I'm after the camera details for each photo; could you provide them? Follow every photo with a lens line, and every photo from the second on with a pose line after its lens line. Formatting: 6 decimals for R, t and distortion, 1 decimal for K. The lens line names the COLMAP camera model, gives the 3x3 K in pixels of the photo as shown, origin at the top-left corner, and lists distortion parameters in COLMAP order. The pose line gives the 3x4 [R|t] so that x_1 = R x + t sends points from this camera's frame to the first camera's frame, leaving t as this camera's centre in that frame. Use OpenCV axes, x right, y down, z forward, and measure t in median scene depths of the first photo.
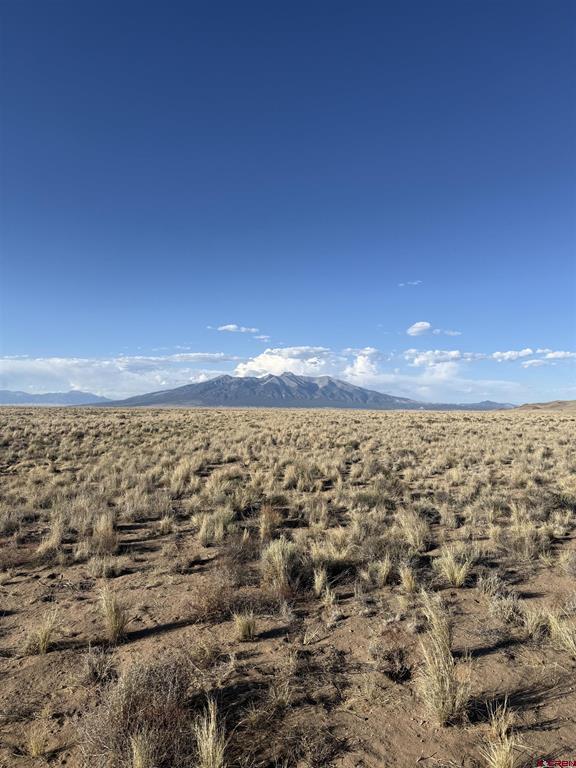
lens RADIAL K [[550.9, 0, 288.0], [0, 550.9, 384.0], [0, 0, 1]] dist [-0.099371, -0.001816]
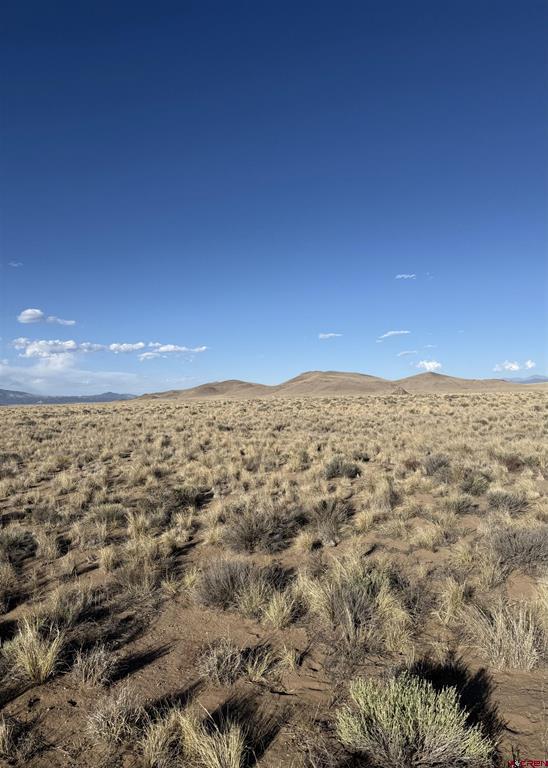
lens RADIAL K [[540.5, 0, 274.0], [0, 540.5, 384.0], [0, 0, 1]] dist [0.005309, 0.001963]
pose [[0.796585, -0.027038, 0.603922, 0.044533], [0.017890, 0.999616, 0.021156, 0.002103], [-0.604262, -0.006048, 0.796763, 0.090656]]
